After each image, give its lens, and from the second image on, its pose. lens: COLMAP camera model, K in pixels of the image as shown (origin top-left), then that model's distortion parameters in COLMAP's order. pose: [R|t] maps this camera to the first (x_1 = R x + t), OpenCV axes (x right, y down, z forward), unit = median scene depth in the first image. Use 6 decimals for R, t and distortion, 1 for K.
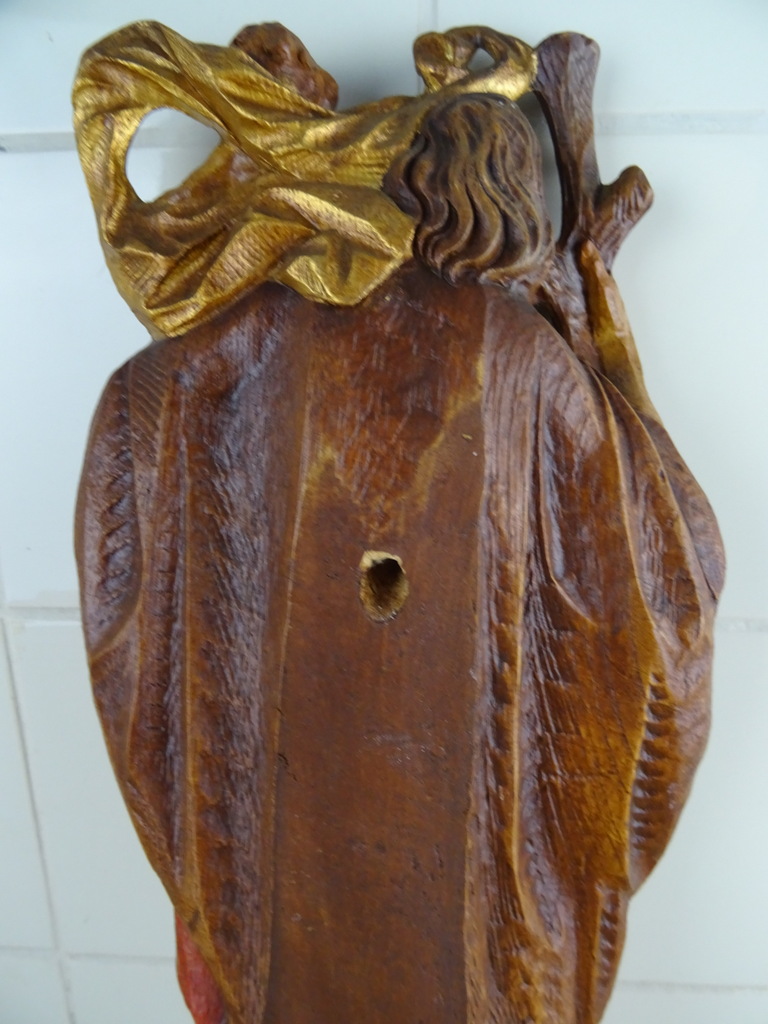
lens RADIAL K [[727.7, 0, 387.9], [0, 727.7, 514.3], [0, 0, 1]] dist [-0.013695, 0.005952]
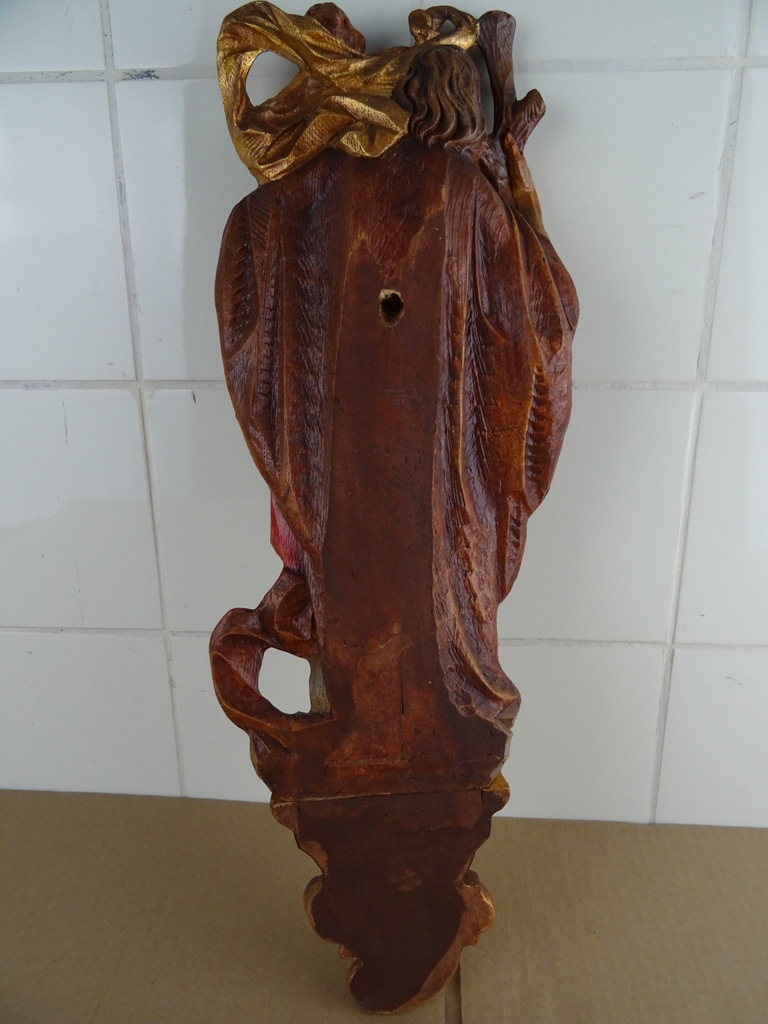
lens RADIAL K [[727.7, 0, 384.2], [0, 727.7, 513.0], [0, 0, 1]] dist [-0.013695, 0.005952]
pose [[0.999894, 0.008621, 0.011746, -0.038939], [-0.008990, 0.999458, 0.031676, 0.534171], [-0.011467, -0.031778, 0.999429, -0.847692]]
